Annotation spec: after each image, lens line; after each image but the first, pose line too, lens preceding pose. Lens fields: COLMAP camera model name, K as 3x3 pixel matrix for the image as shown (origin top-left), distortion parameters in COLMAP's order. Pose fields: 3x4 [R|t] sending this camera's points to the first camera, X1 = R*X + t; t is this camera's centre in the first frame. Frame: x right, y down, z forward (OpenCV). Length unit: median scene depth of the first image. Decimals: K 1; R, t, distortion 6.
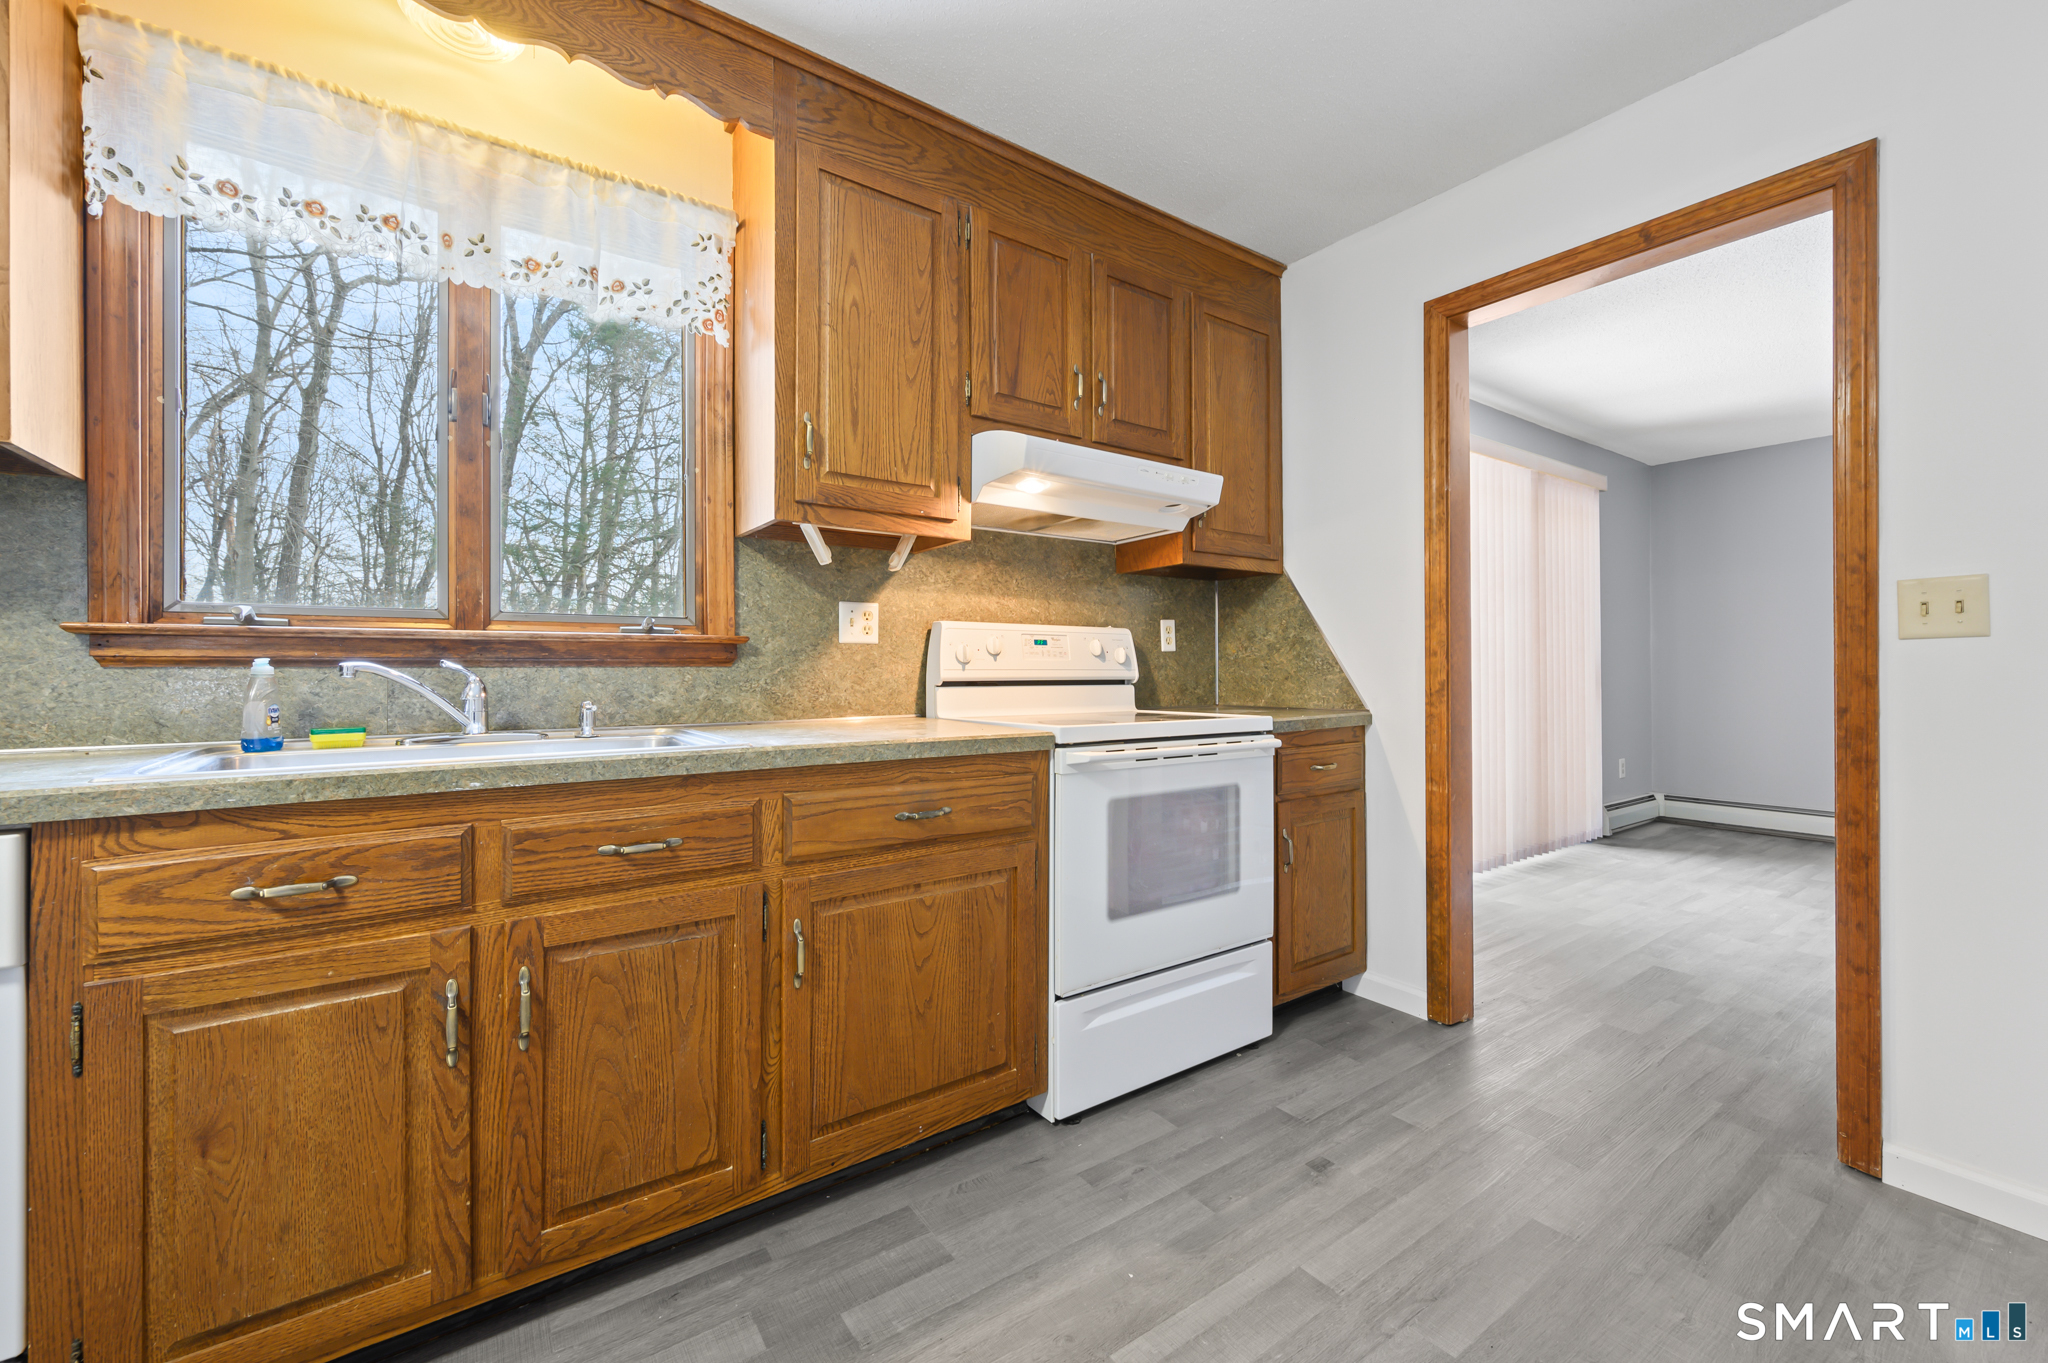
lens RADIAL K [[823.4, 0, 1033.0], [0, 823.4, 663.5], [0, 0, 1]] dist [-0.000450, 0.000224]
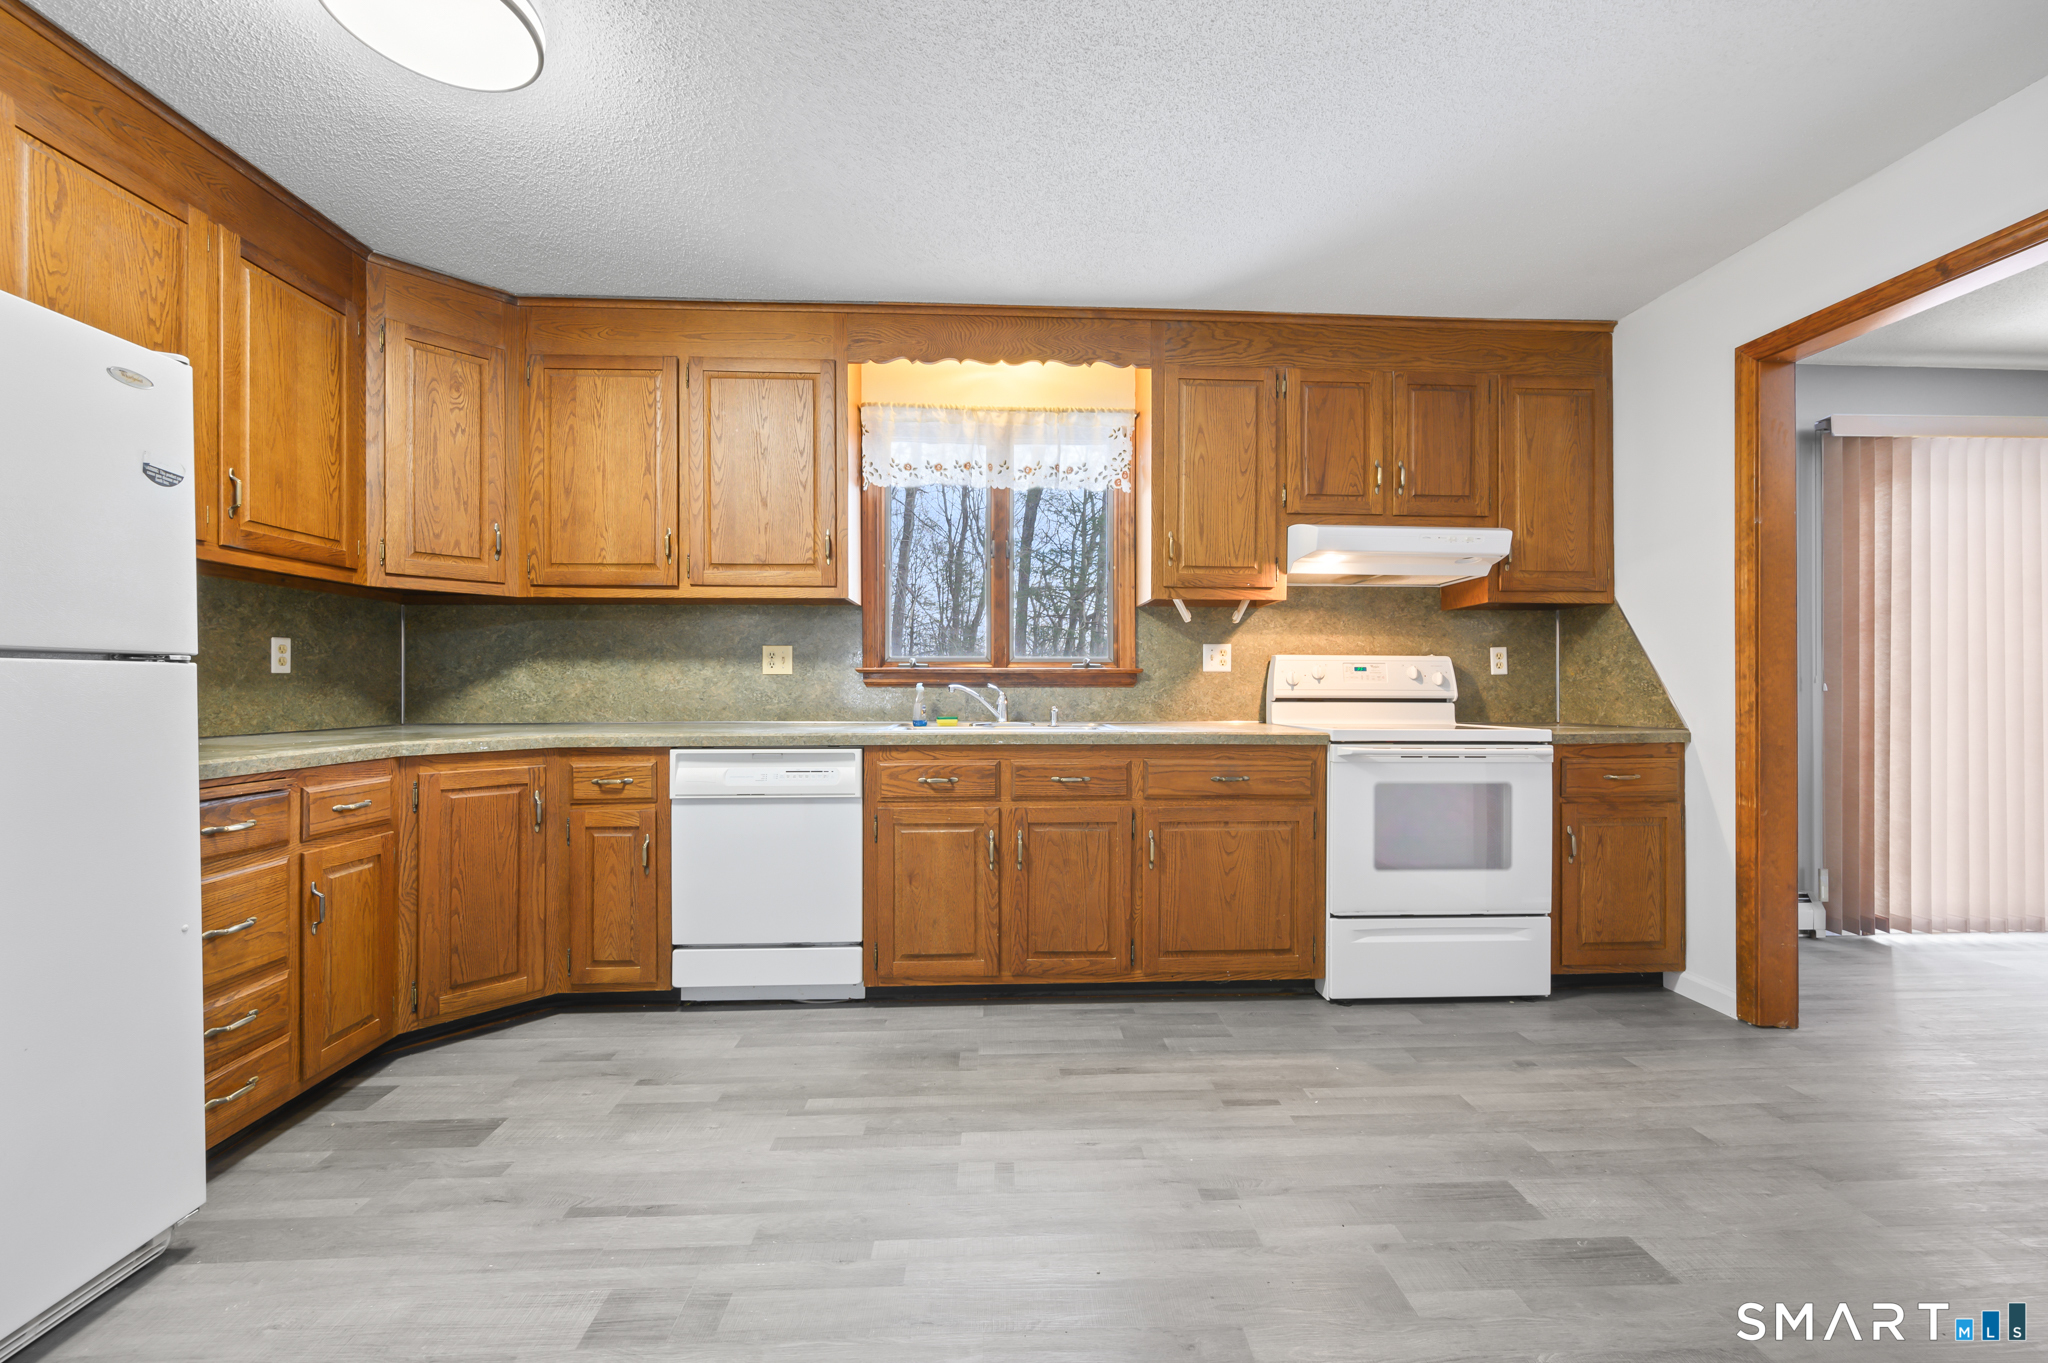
lens RADIAL K [[823.4, 0, 1033.0], [0, 823.4, 663.5], [0, 0, 1]] dist [-0.000450, 0.000224]
pose [[0.843196, -0.012295, -0.537465, 0.358977], [0.000561, 0.999758, -0.021990, -0.007668], [0.537605, 0.018240, 0.842999, -0.501831]]
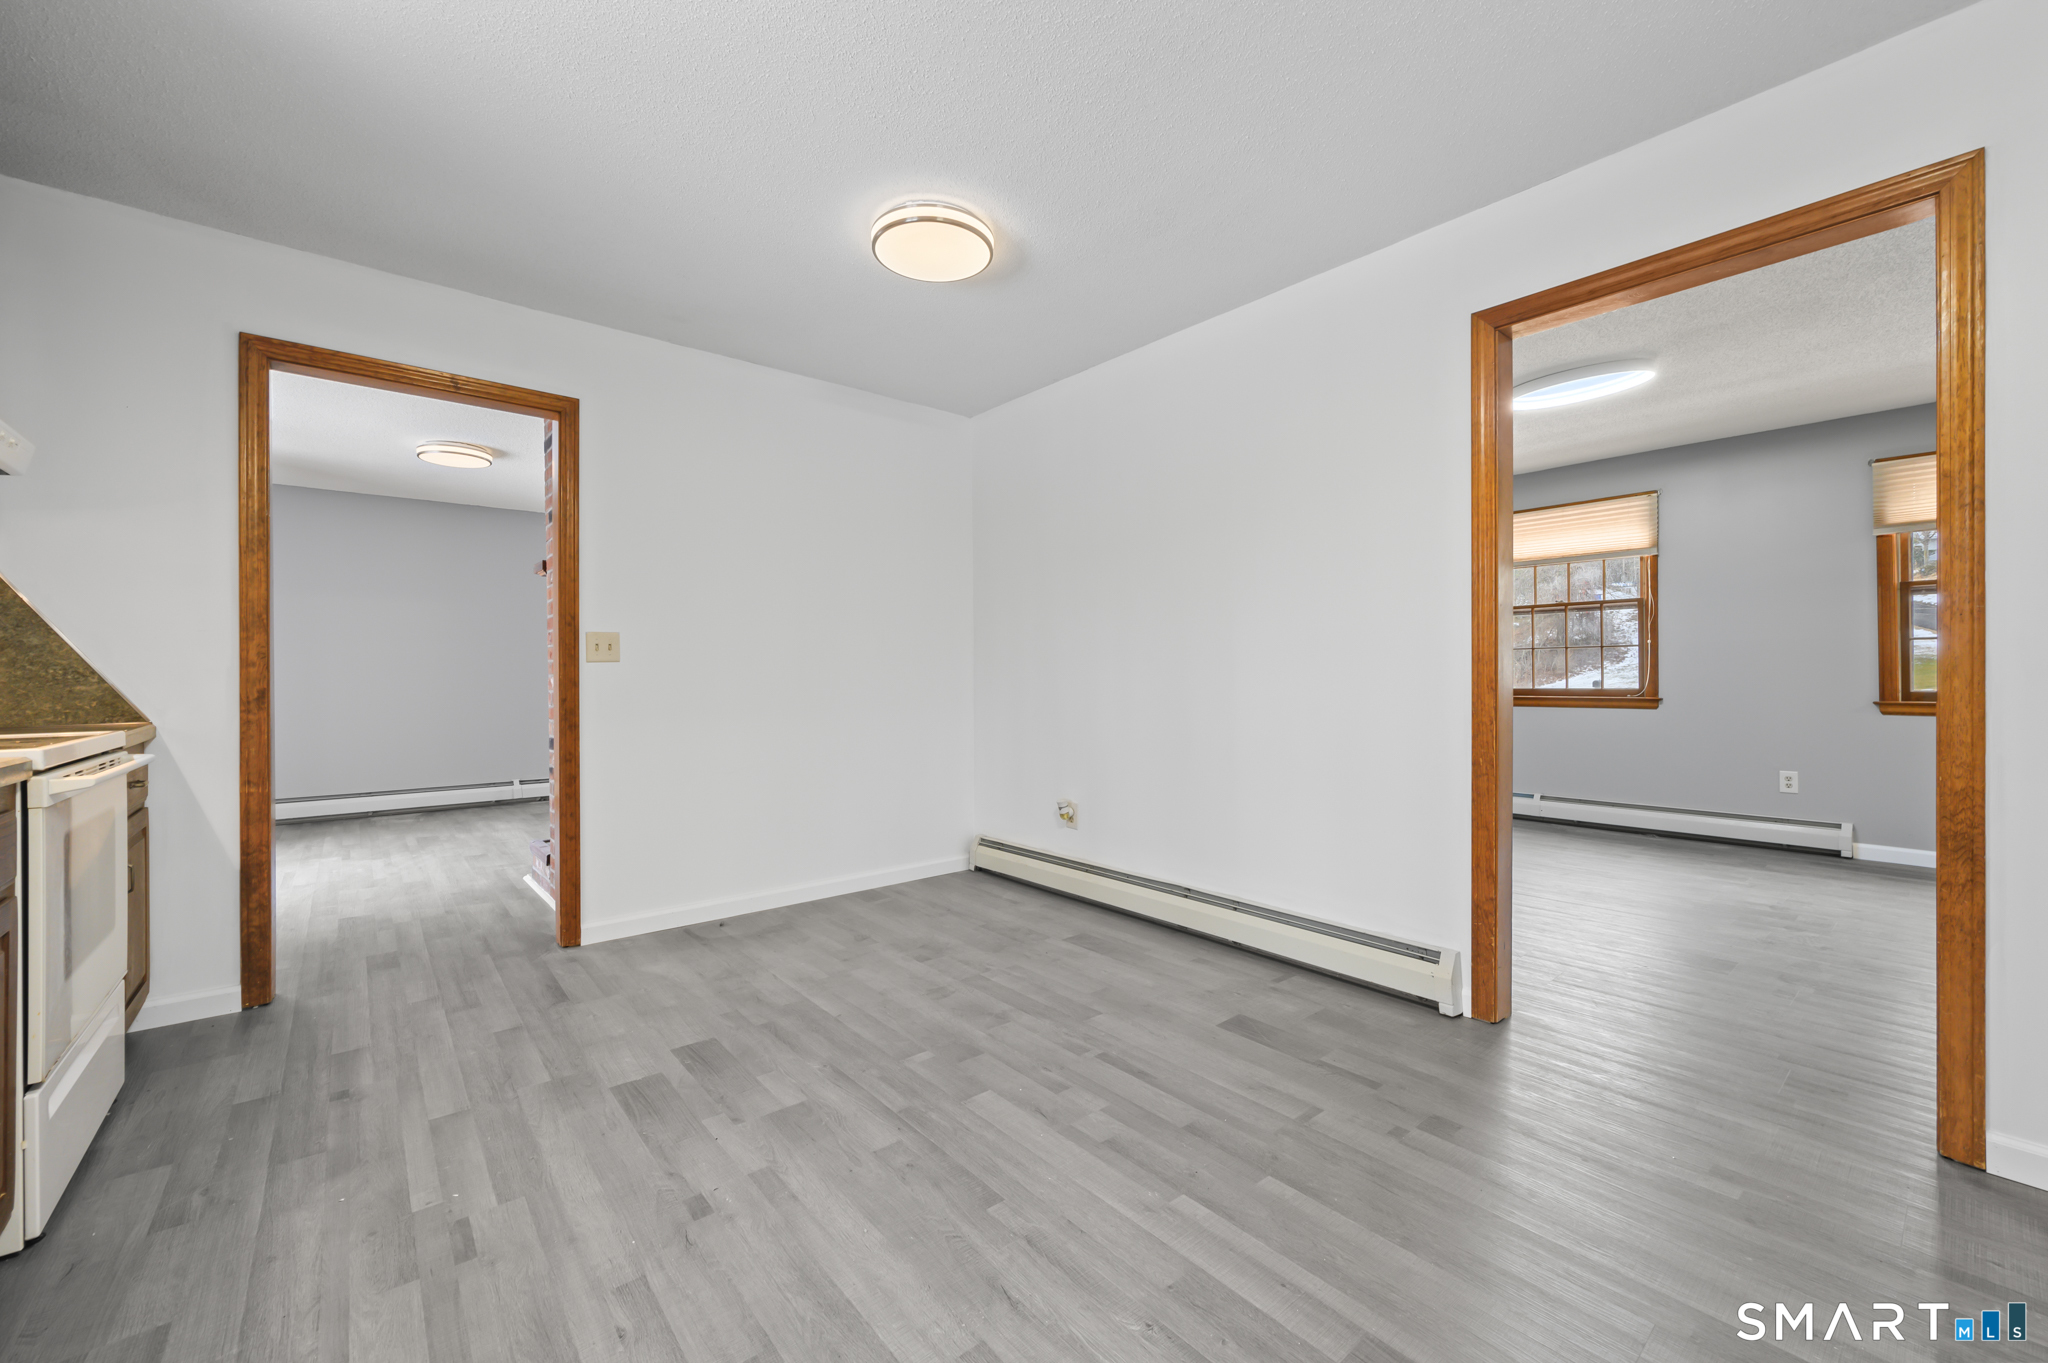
lens RADIAL K [[823.4, 0, 1033.0], [0, 823.4, 663.5], [0, 0, 1]] dist [-0.000450, 0.000224]
pose [[-0.078360, 0.016293, 0.996792, -0.828169], [-0.001242, 0.999864, -0.016440, 0.004484], [-0.996924, -0.002526, -0.078329, 0.090066]]
